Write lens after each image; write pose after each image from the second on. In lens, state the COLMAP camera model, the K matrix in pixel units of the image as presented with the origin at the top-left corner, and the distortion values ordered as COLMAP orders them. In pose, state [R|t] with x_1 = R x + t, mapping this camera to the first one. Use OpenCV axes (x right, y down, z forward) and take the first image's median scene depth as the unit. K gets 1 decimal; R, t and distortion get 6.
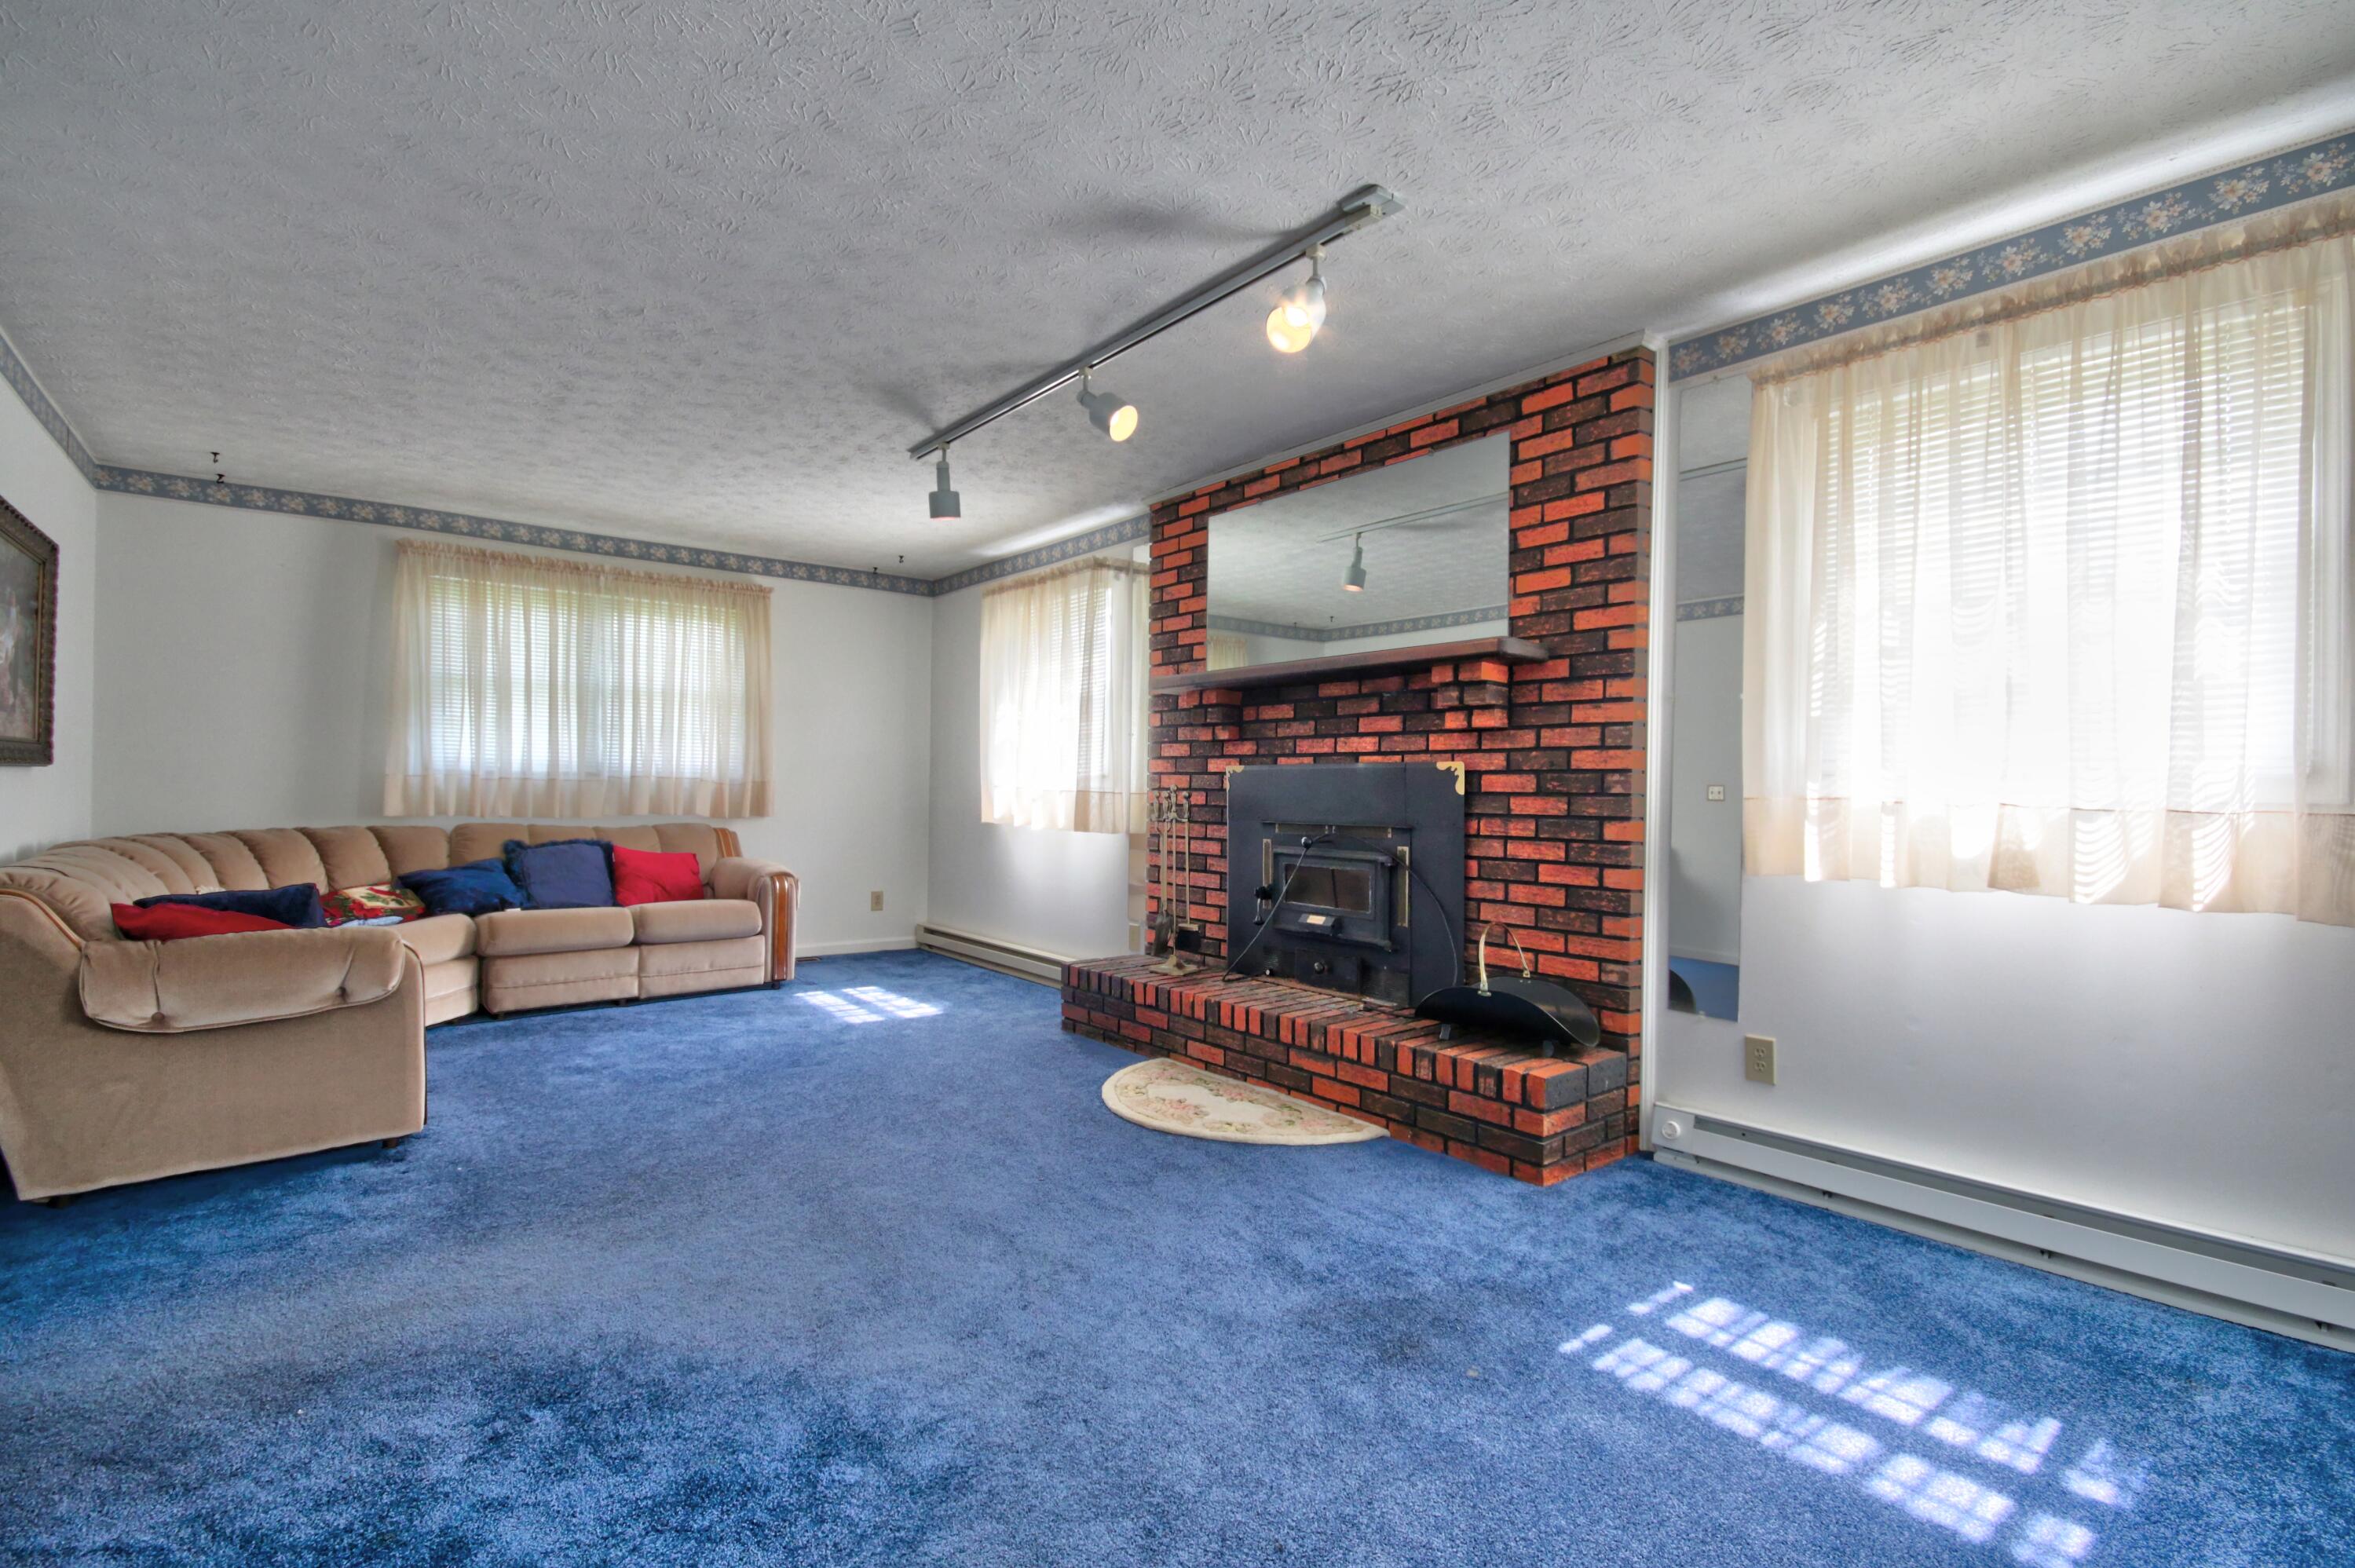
lens RADIAL K [[1092.6, 0, 1165.0], [0, 1092.6, 786.4], [0, 0, 1]] dist [0.022601, -0.015227]
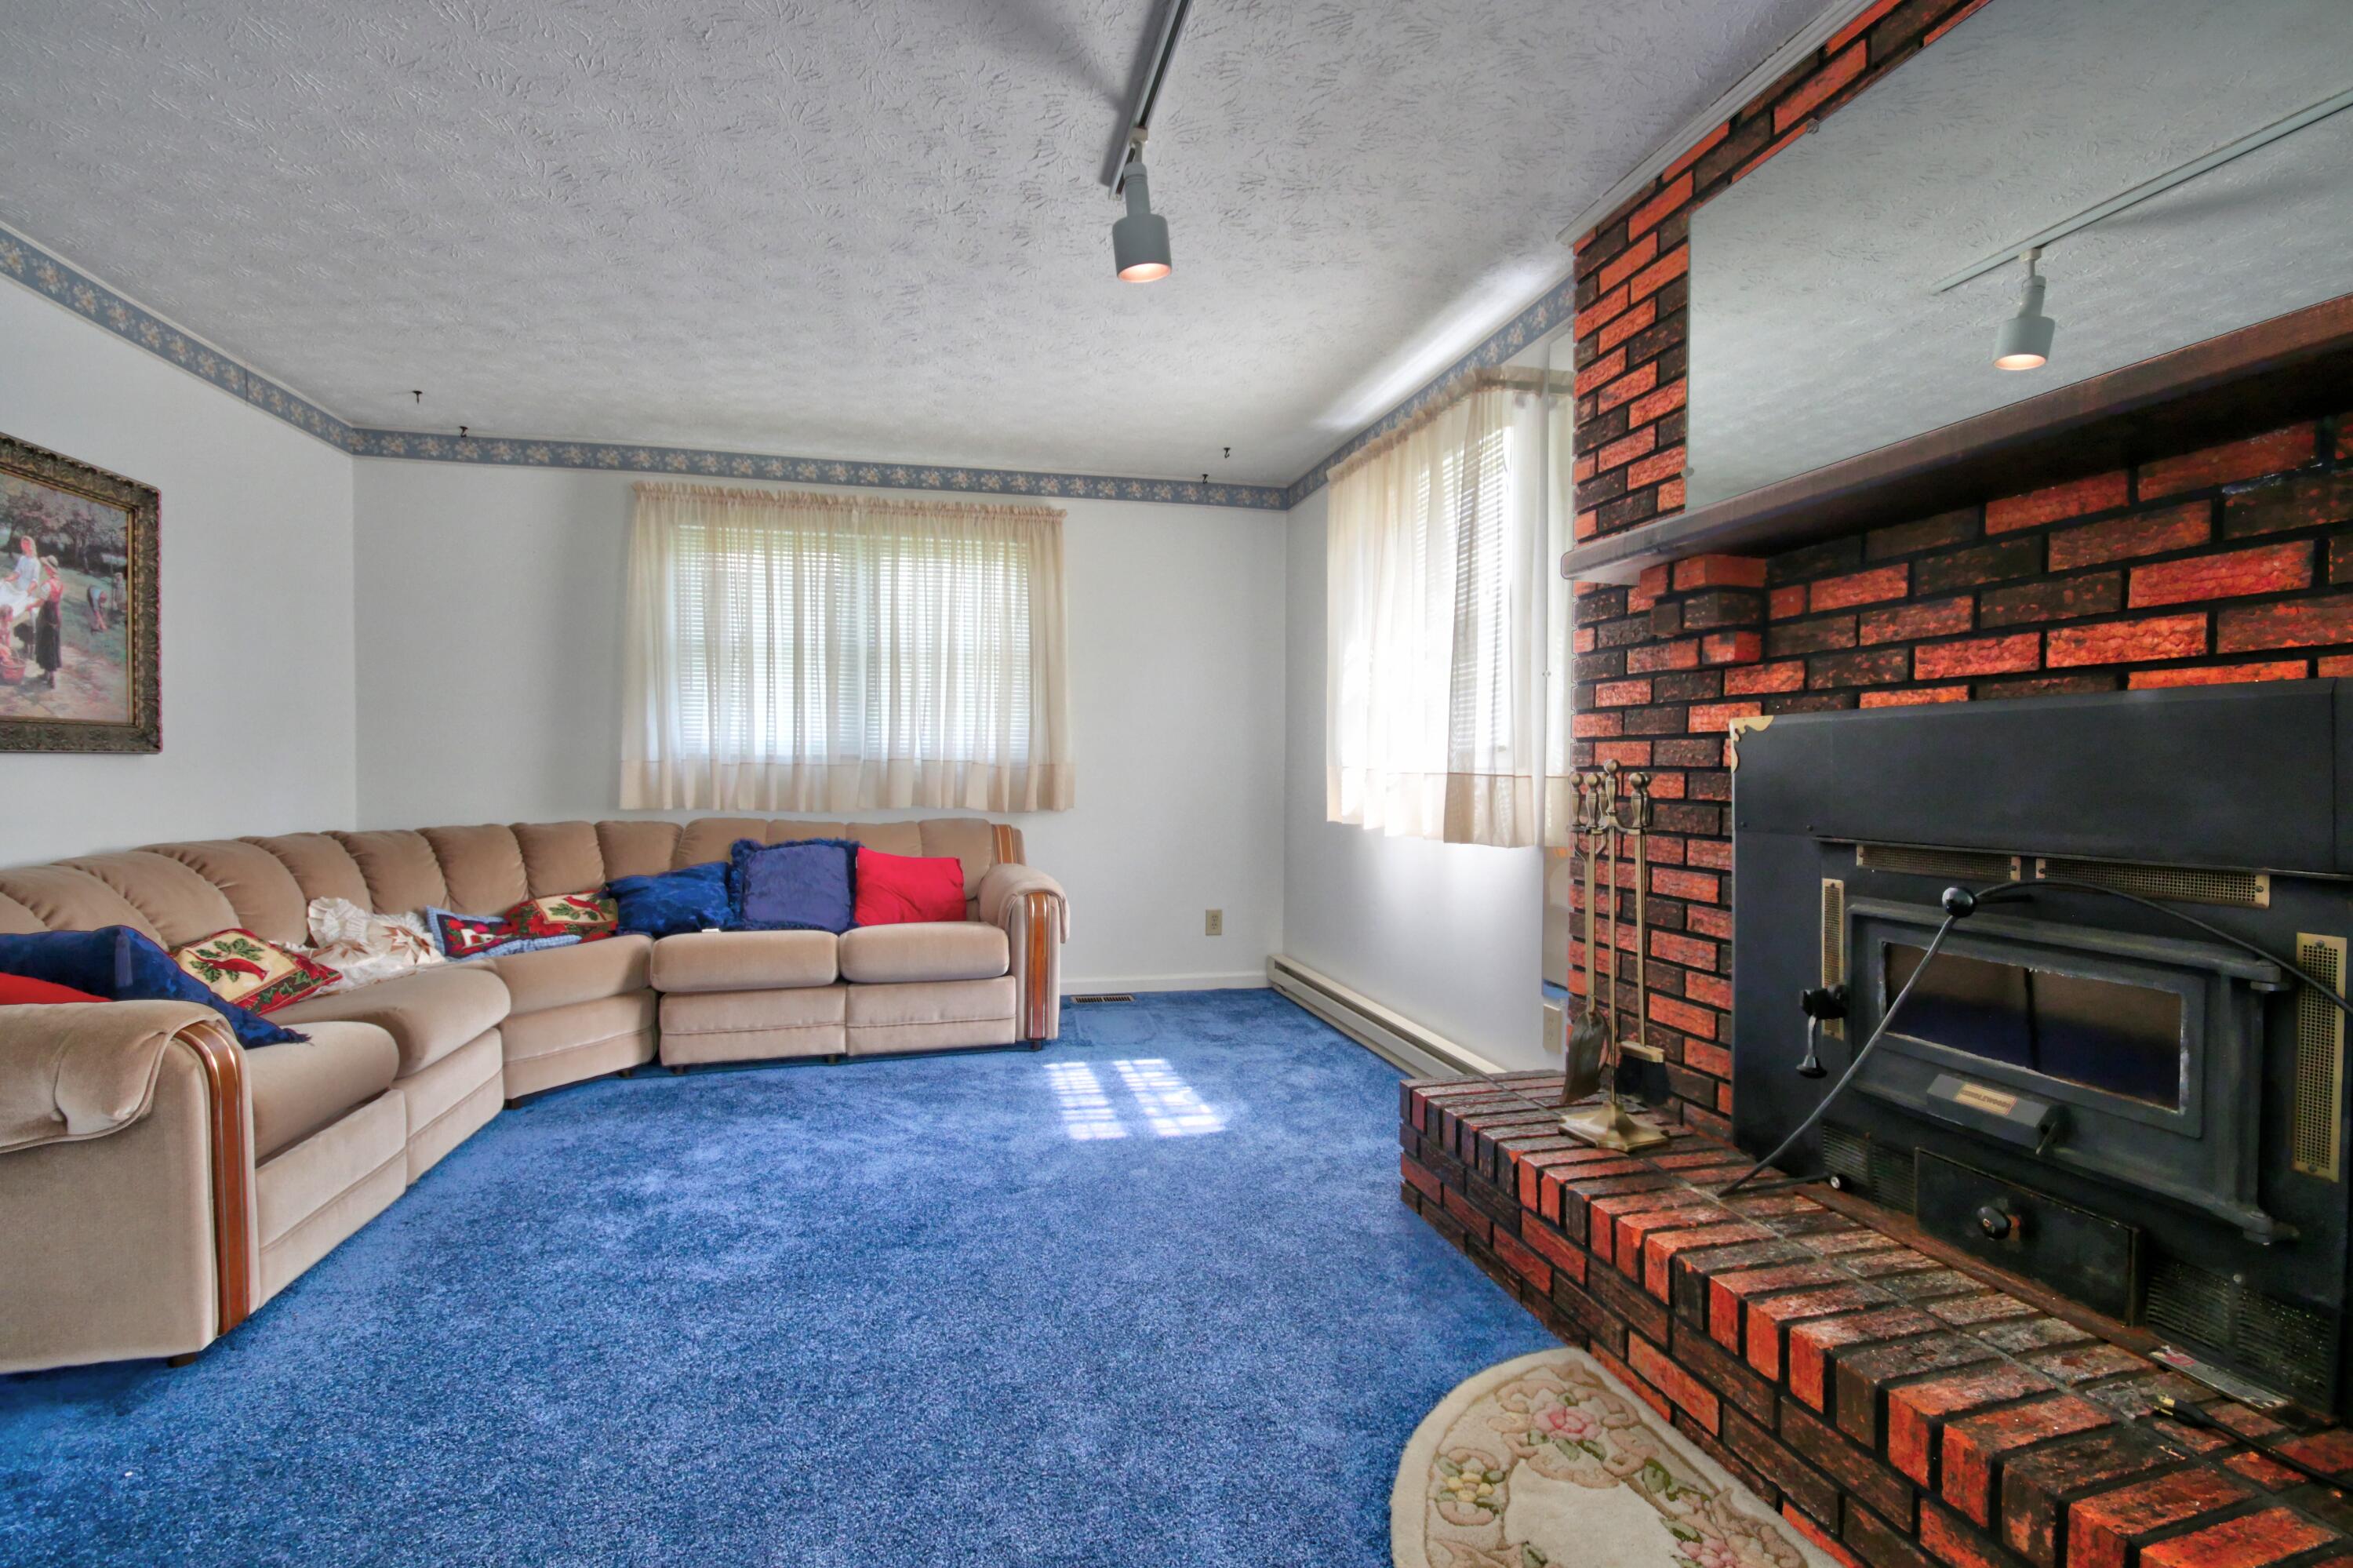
lens RADIAL K [[1076.3, 0, 1171.7], [0, 1076.3, 789.7], [0, 0, 1]] dist [-0.001024, -0.000263]
pose [[0.906704, -0.001666, -0.421764, 0.031473], [0.009148, 0.999835, 0.015715, 0.002607], [0.421668, -0.018107, 0.906569, 0.448187]]
